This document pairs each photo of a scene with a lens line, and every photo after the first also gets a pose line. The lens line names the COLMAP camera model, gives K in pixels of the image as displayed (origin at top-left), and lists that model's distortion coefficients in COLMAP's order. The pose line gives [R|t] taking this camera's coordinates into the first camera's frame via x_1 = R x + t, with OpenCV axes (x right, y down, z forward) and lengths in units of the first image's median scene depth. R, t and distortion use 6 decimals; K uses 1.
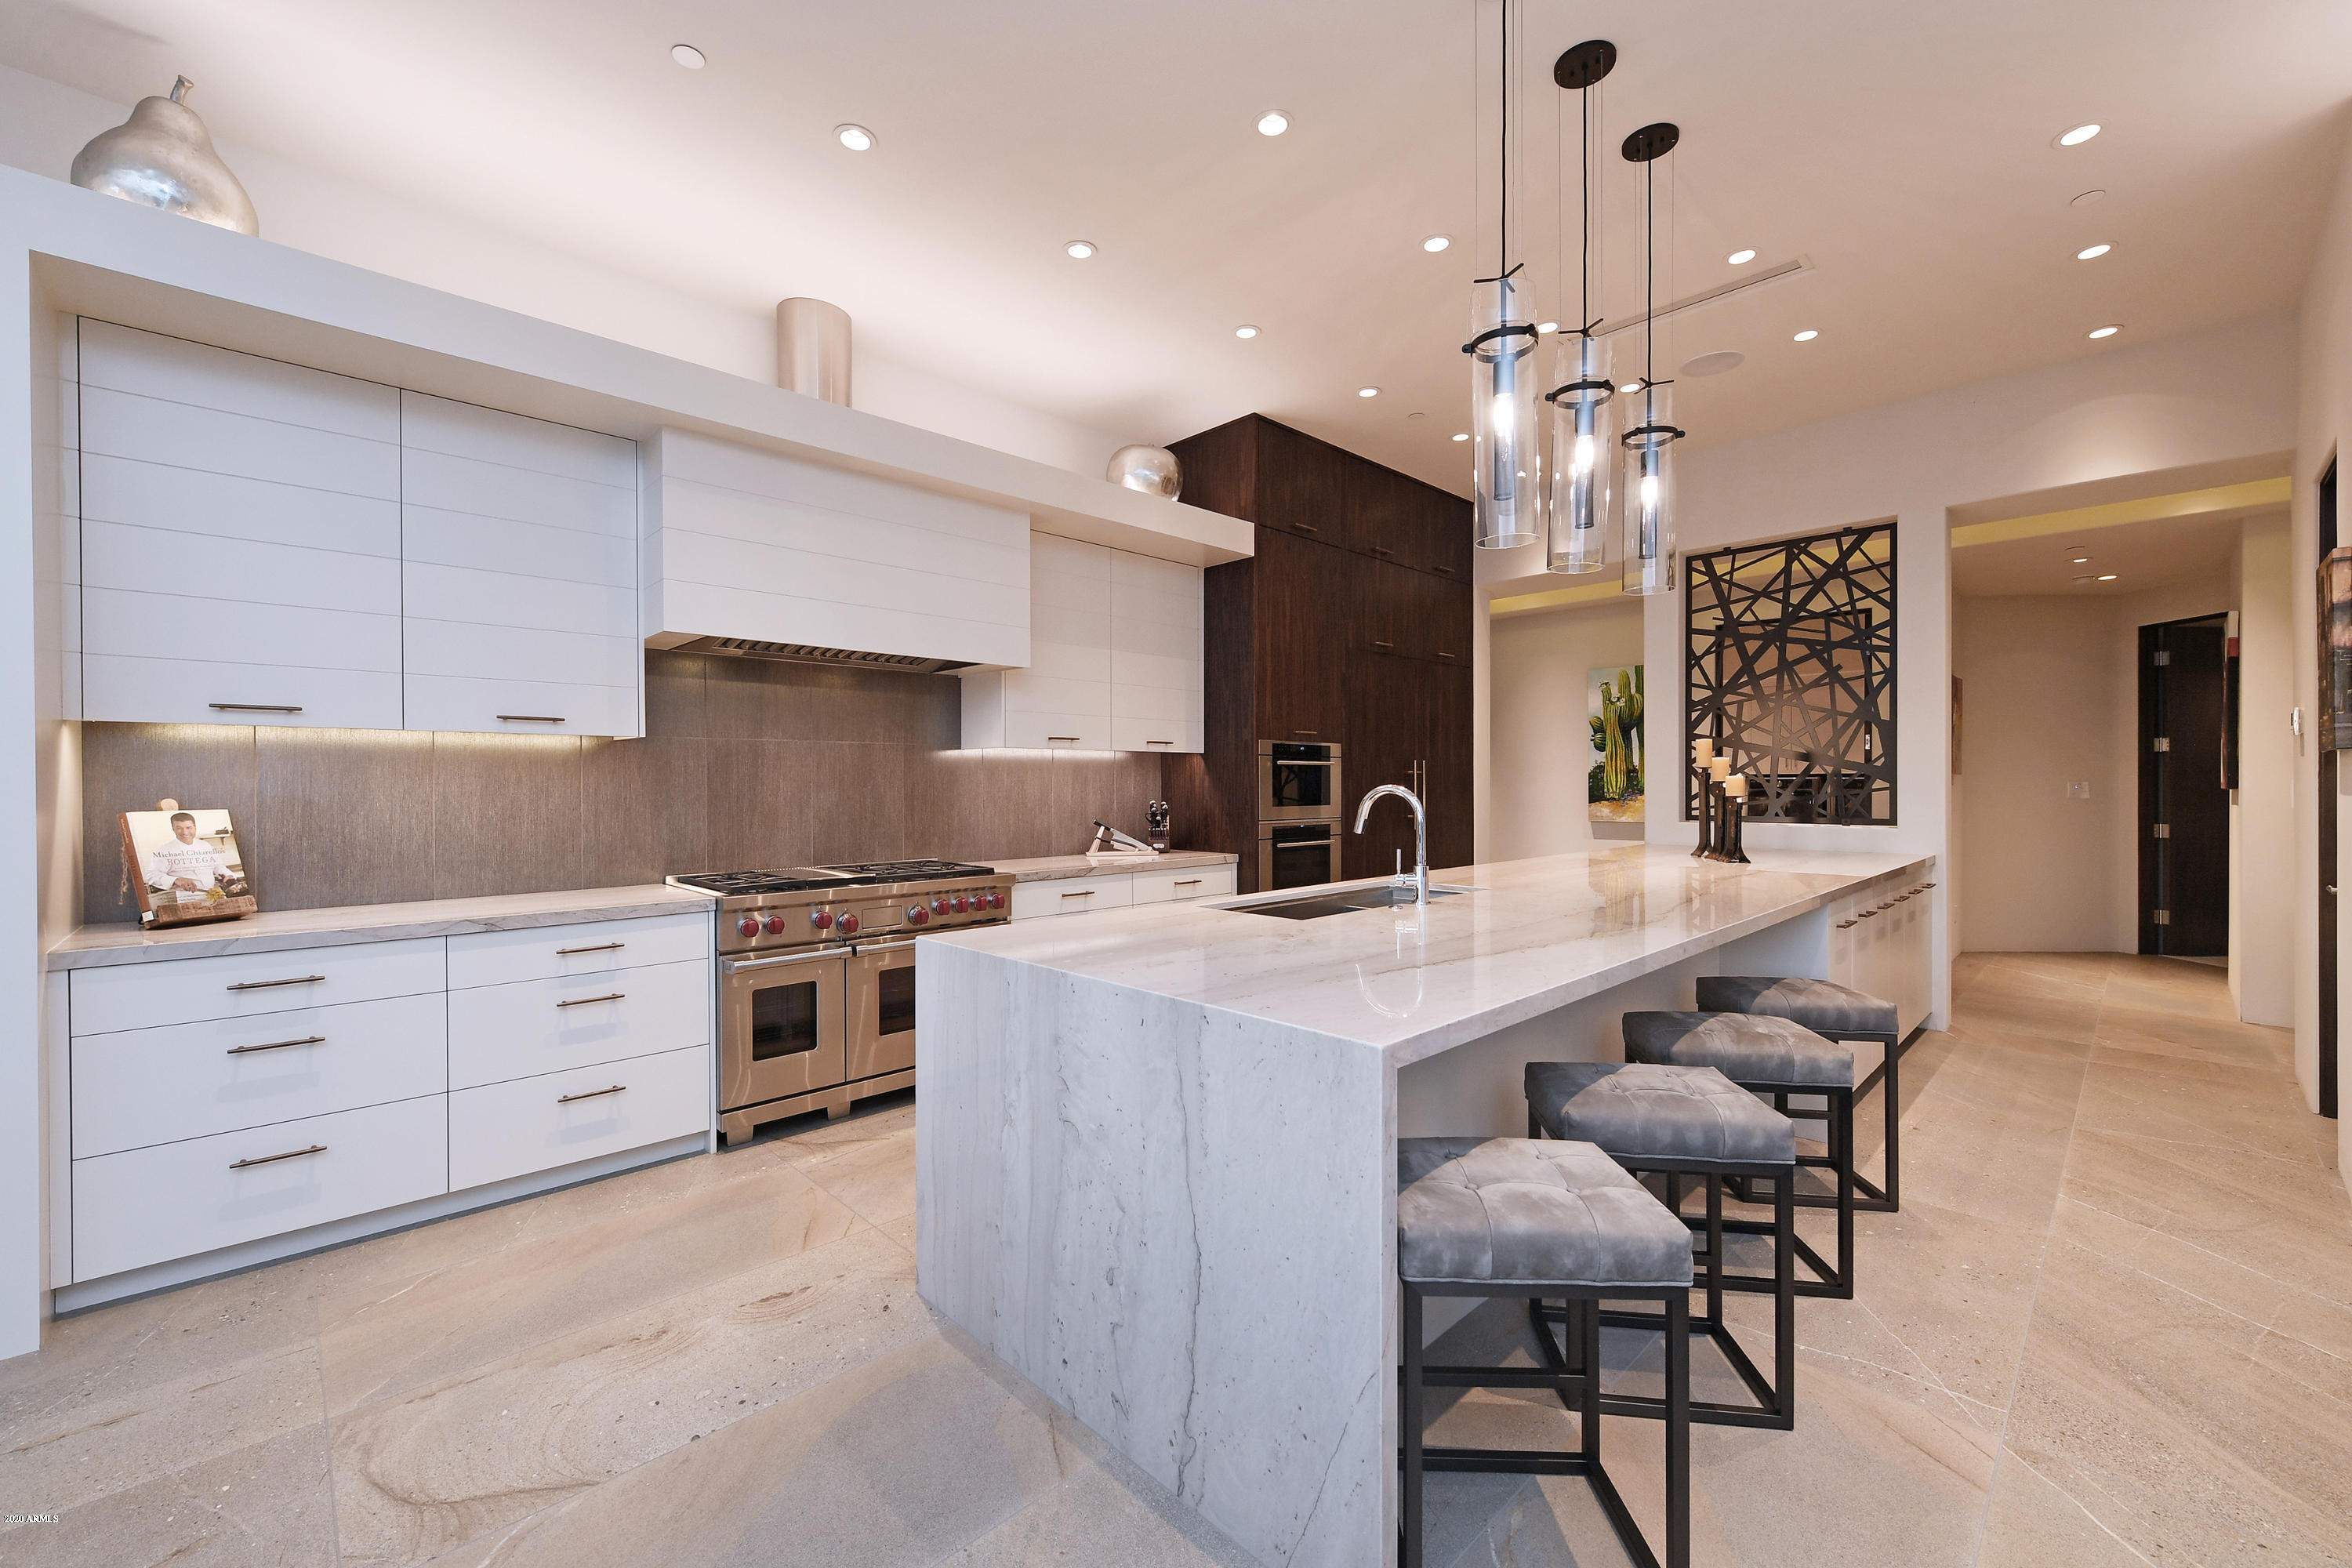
lens RADIAL K [[940.7, 0, 1153.9], [0, 940.7, 793.5], [0, 0, 1]] dist [-0.004639, -0.000889]
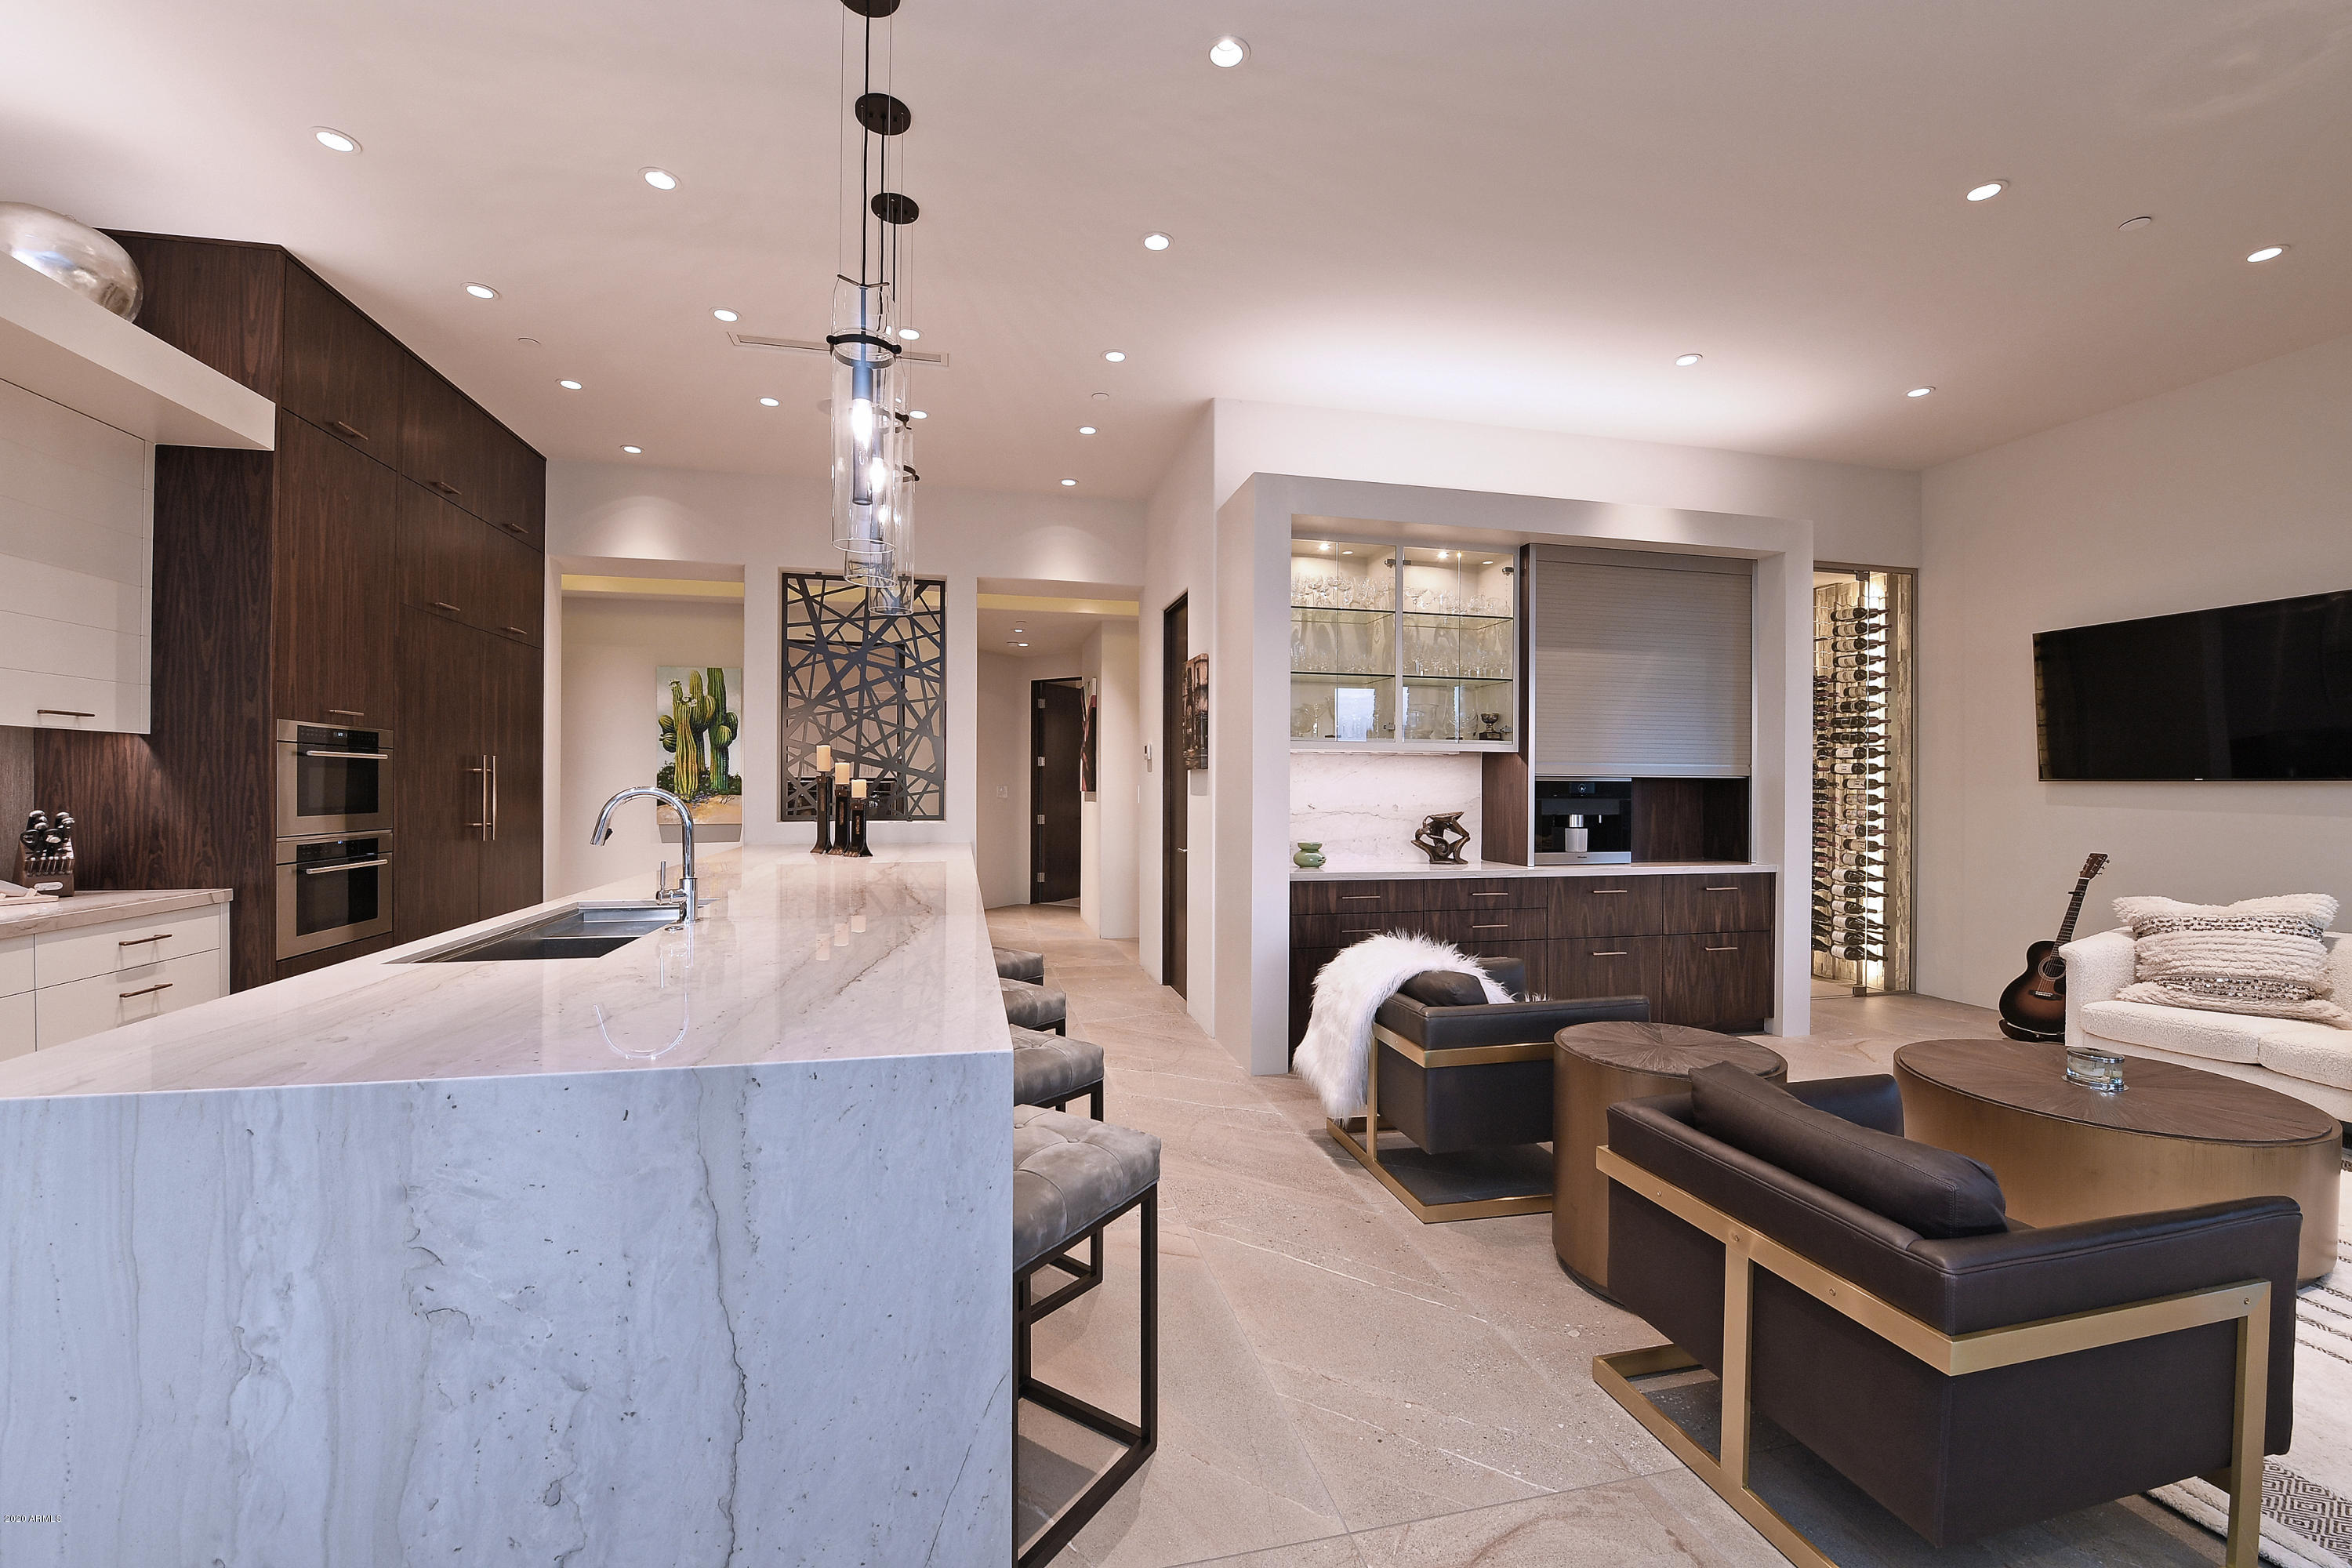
lens RADIAL K [[940.7, 0, 1170.7], [0, 940.7, 795.9], [0, 0, 1]] dist [-0.004639, -0.000889]
pose [[0.506766, -0.003889, 0.862075, -0.147248], [0.001148, 0.999992, 0.003837, -0.003137], [-0.862083, -0.000955, 0.506766, 0.089191]]
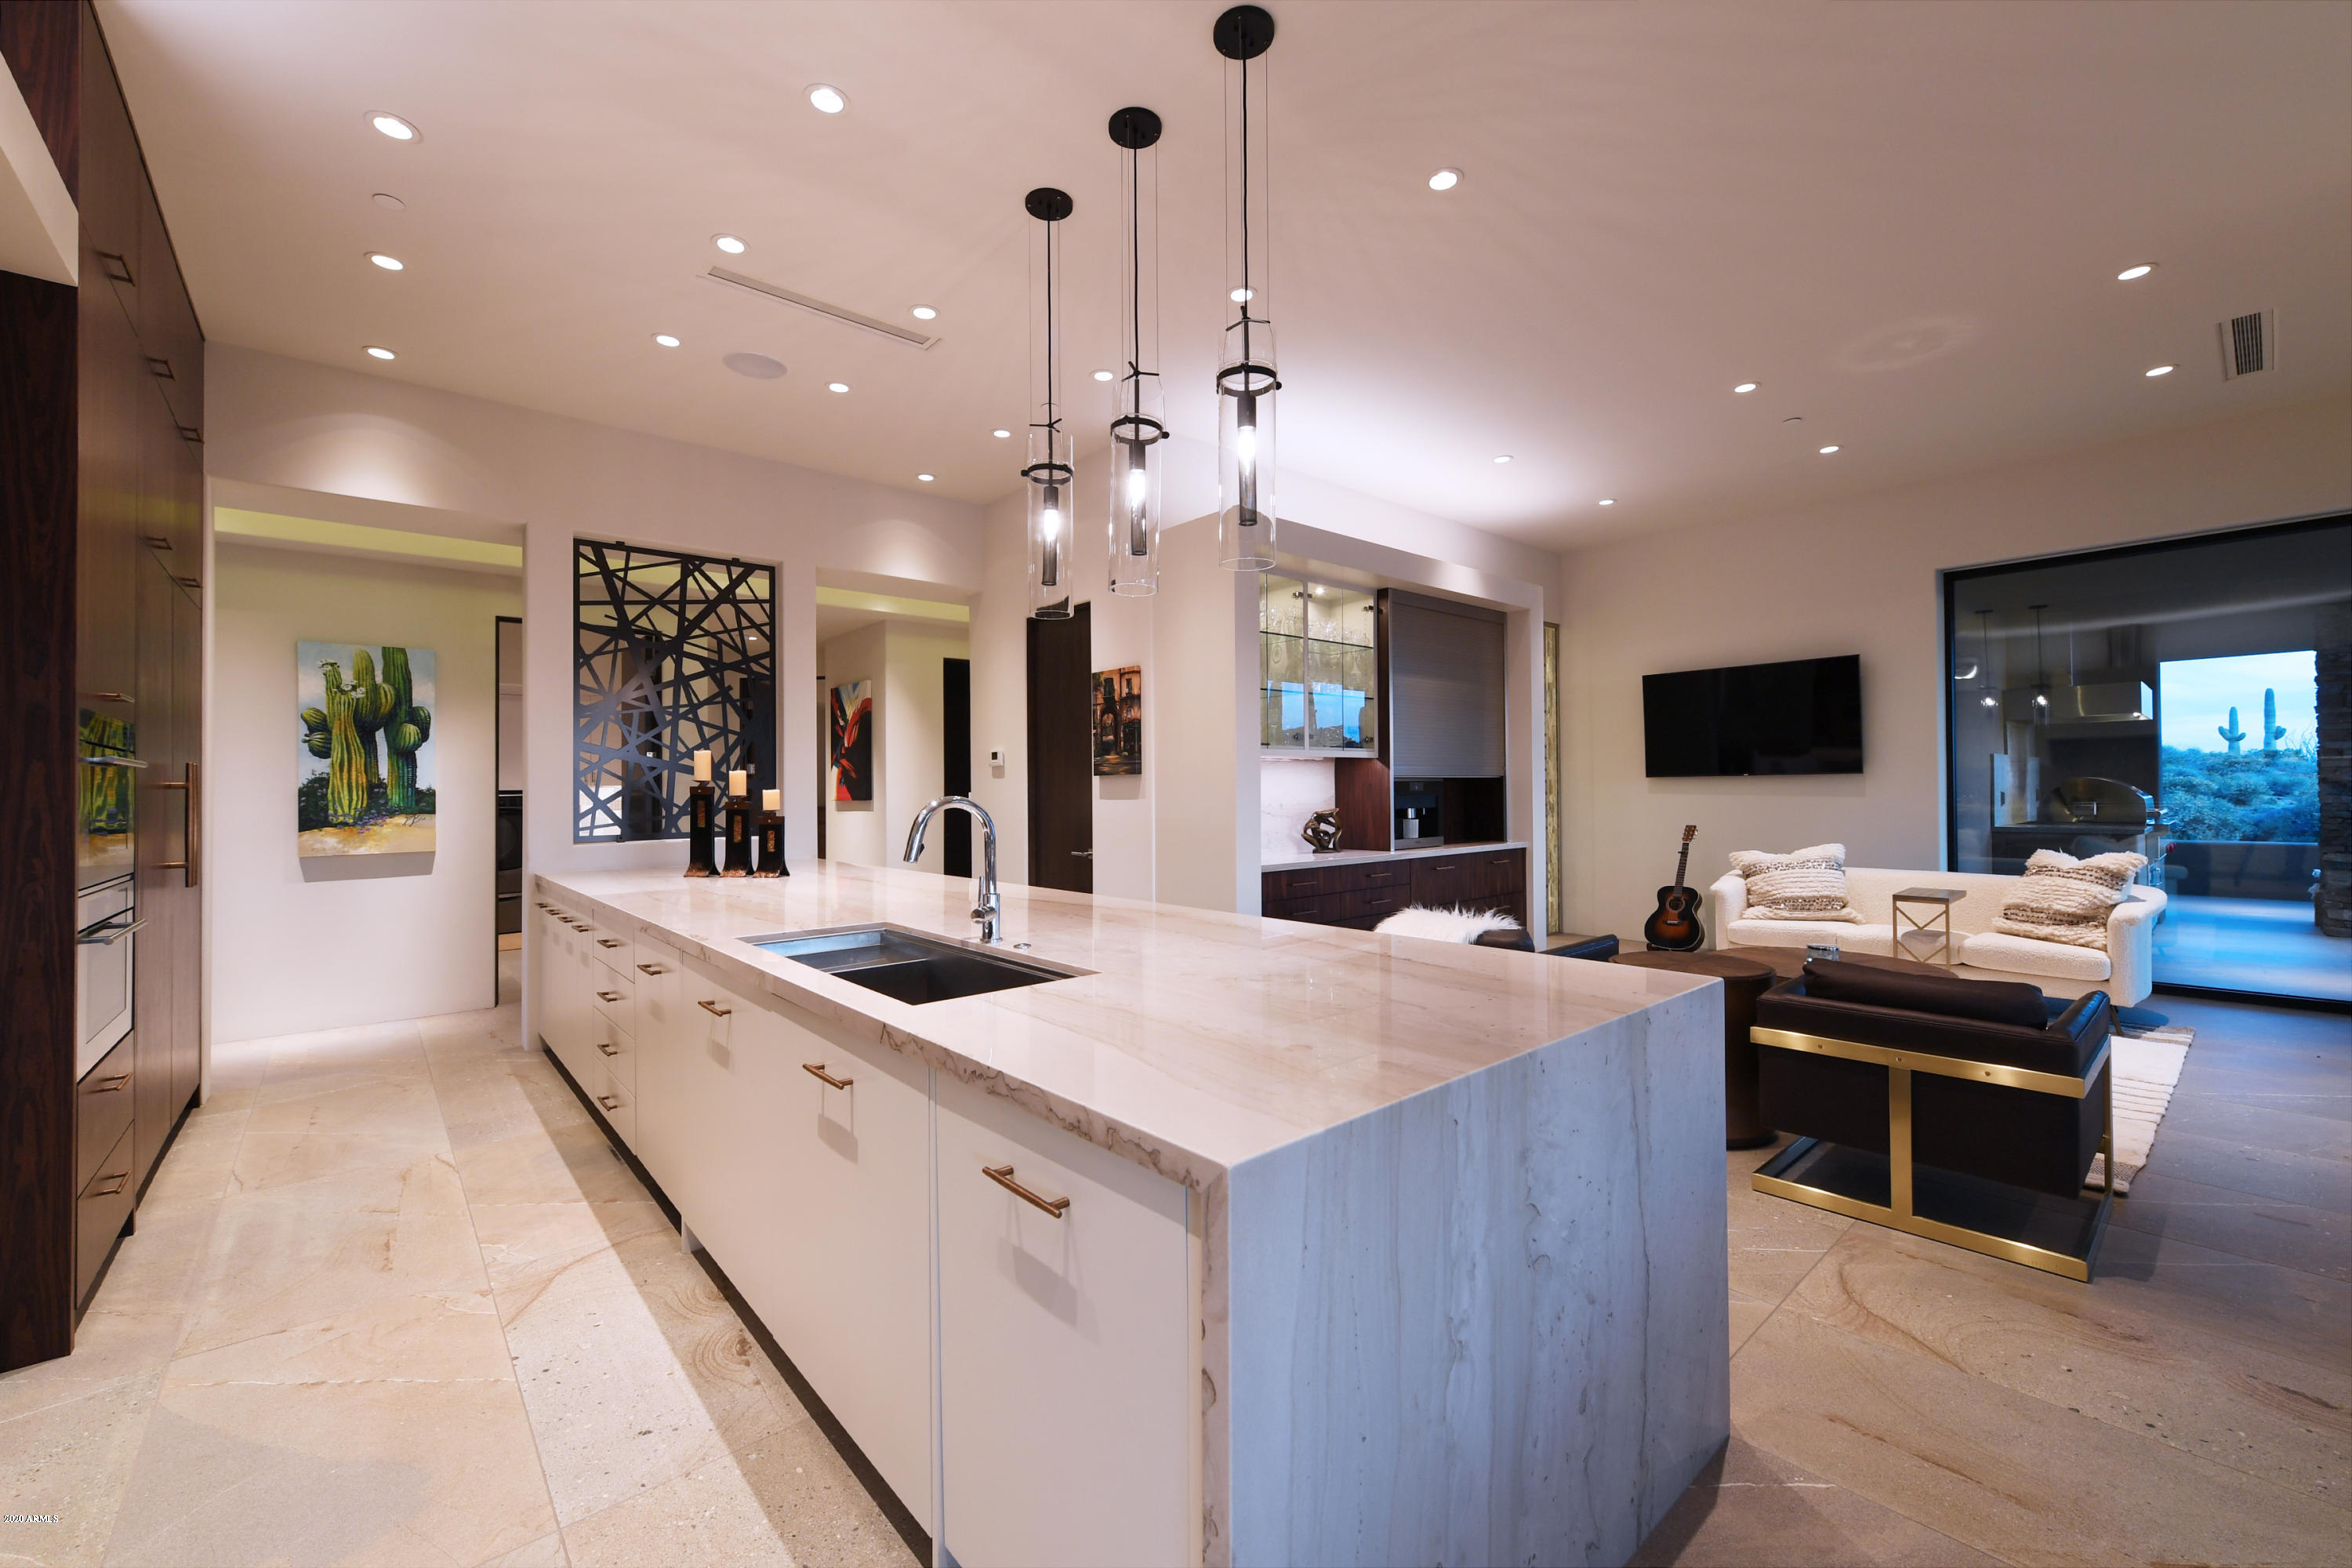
lens RADIAL K [[940.7, 0, 1172.9], [0, 940.7, 786.1], [0, 0, 1]] dist [-0.004639, -0.000889]
pose [[0.043174, 0.006916, 0.999044, -0.310158], [0.020922, 0.999750, -0.007825, -0.005513], [-0.998848, 0.021240, 0.043019, 0.466648]]
